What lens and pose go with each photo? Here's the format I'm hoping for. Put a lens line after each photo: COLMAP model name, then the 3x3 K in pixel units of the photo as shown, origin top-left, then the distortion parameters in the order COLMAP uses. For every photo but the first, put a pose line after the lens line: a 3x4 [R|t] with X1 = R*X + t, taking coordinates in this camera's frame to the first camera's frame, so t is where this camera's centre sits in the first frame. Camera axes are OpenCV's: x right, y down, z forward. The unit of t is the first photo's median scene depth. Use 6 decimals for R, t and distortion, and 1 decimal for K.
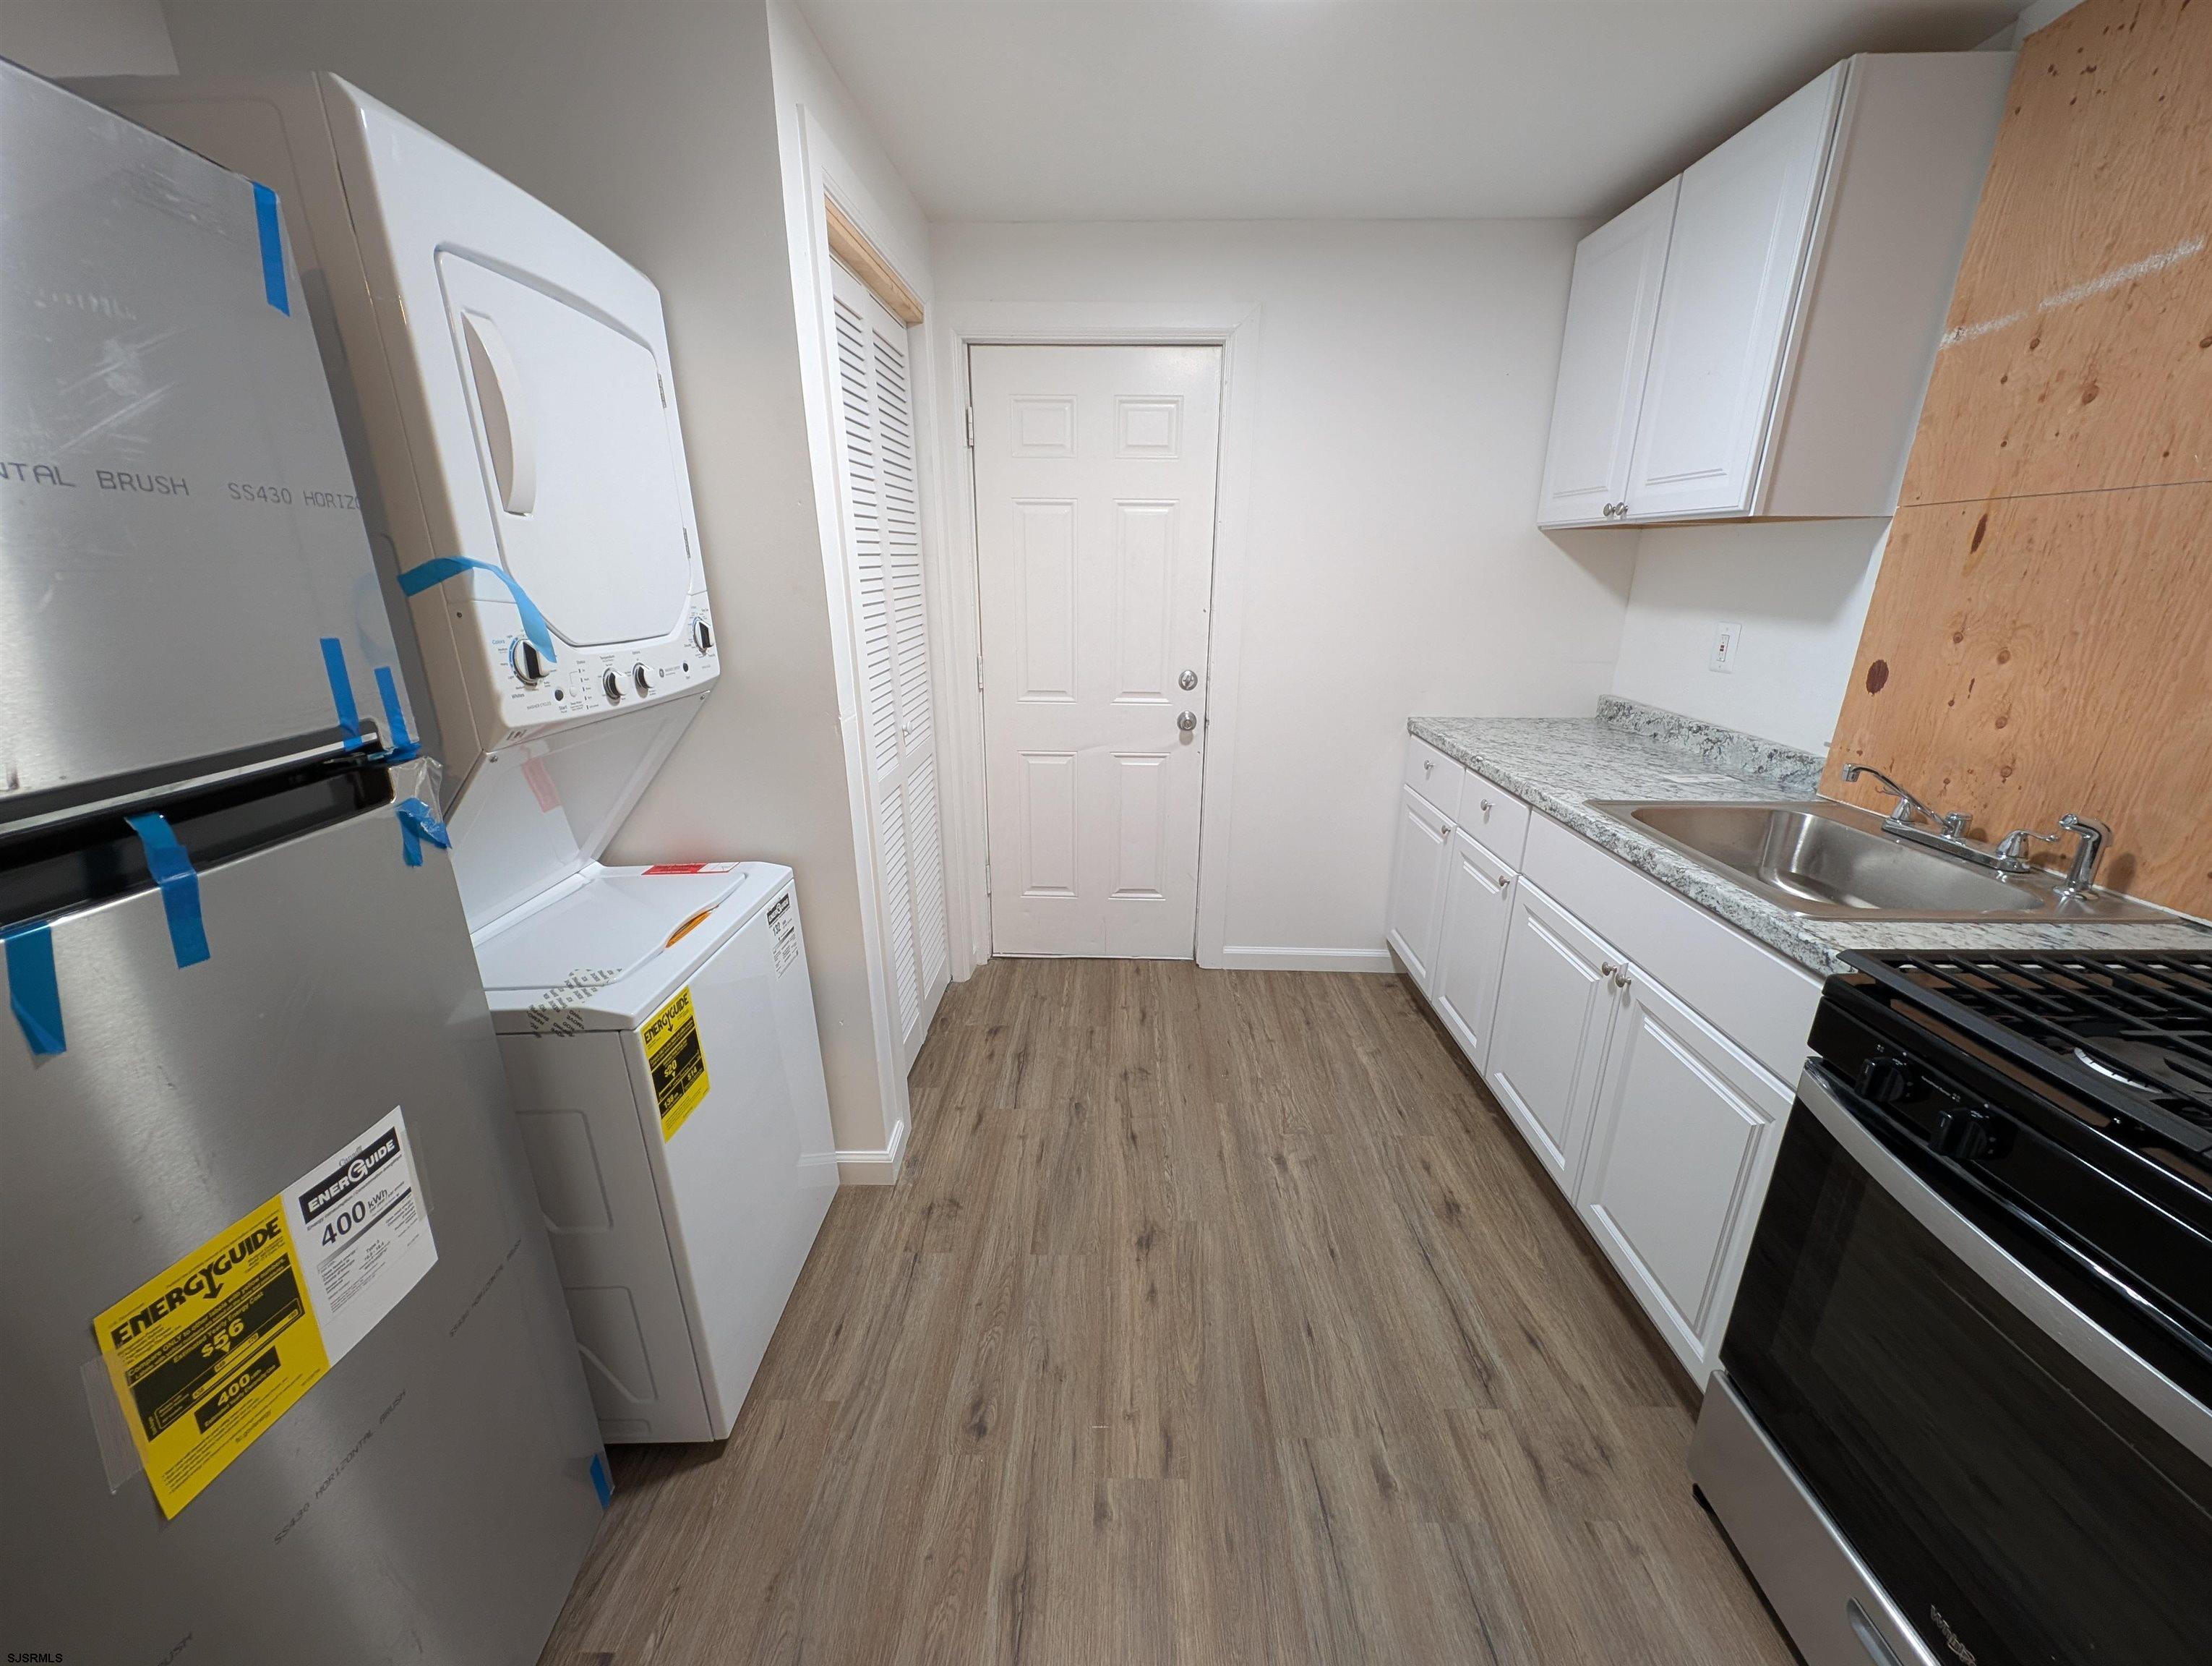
lens RADIAL K [[815.7, 0, 1109.6], [0, 815.7, 825.4], [0, 0, 1]] dist [-0.001099, -0.000245]
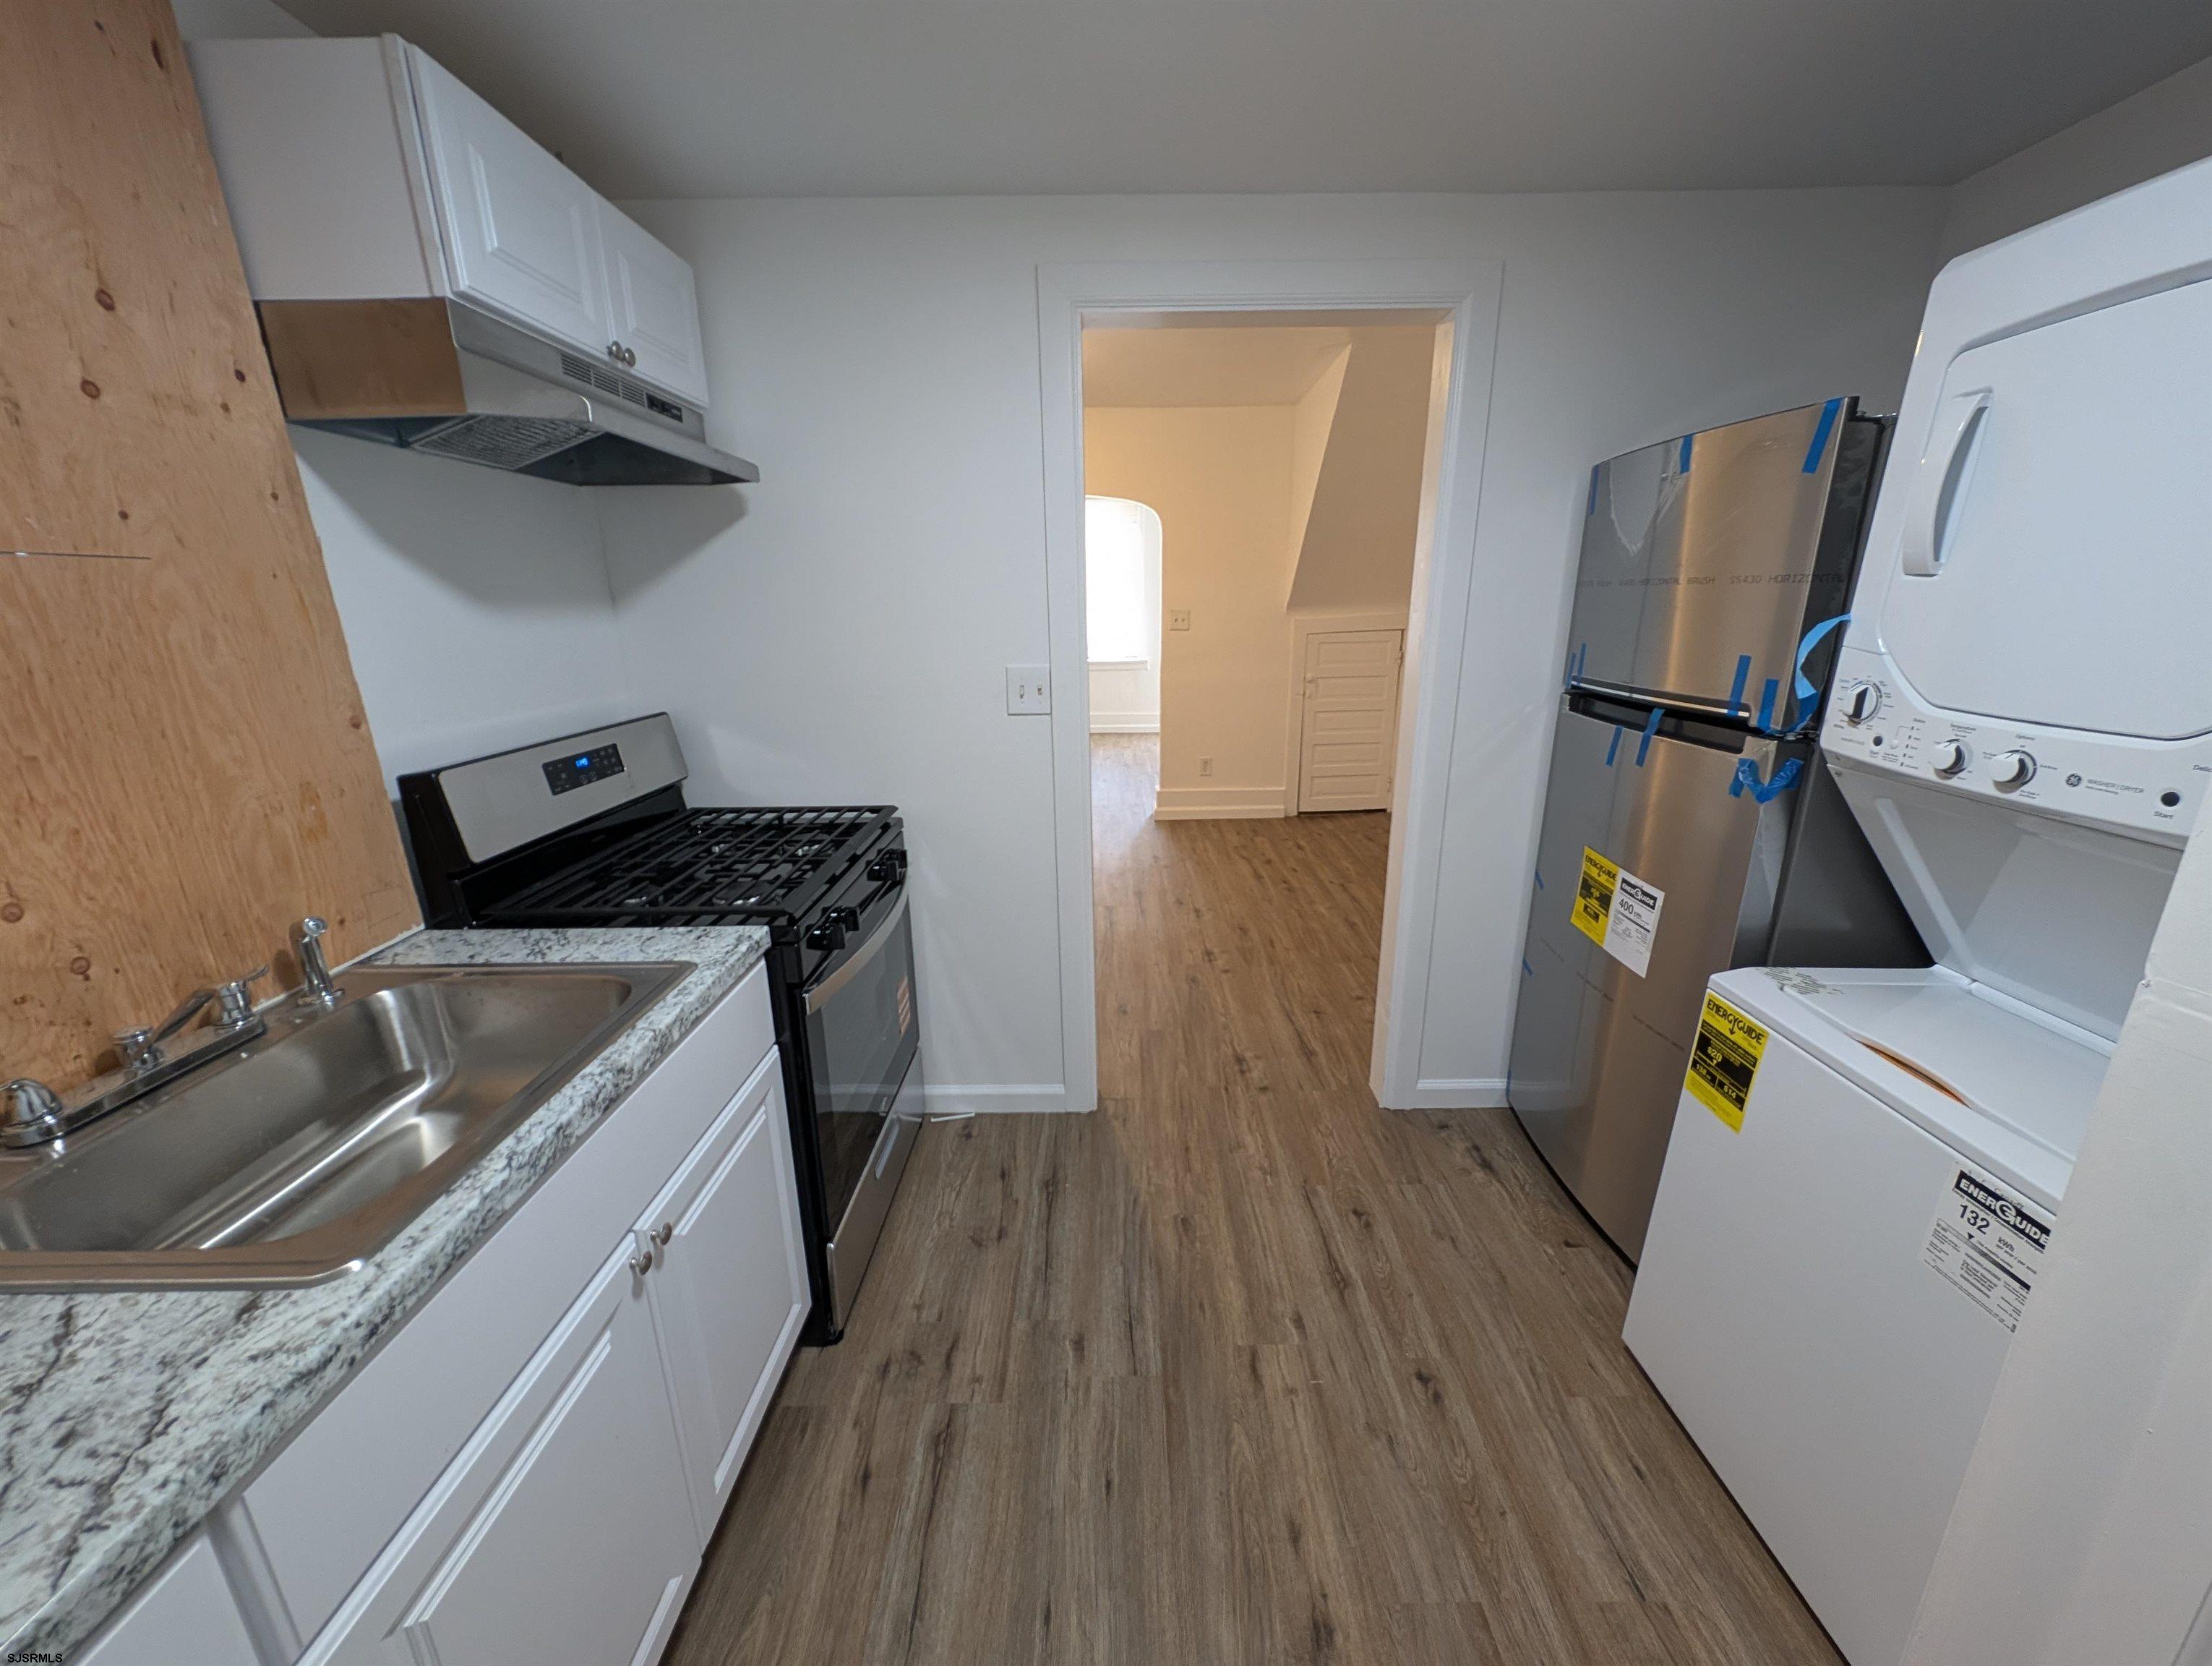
lens RADIAL K [[815.7, 0, 1109.6], [0, 815.7, 825.4], [0, 0, 1]] dist [-0.001099, -0.000245]
pose [[-0.999820, 0.017412, -0.007591, 0.329331], [0.010362, 0.834921, 0.550272, -0.638734], [0.015919, 0.550094, -0.834951, 1.857748]]
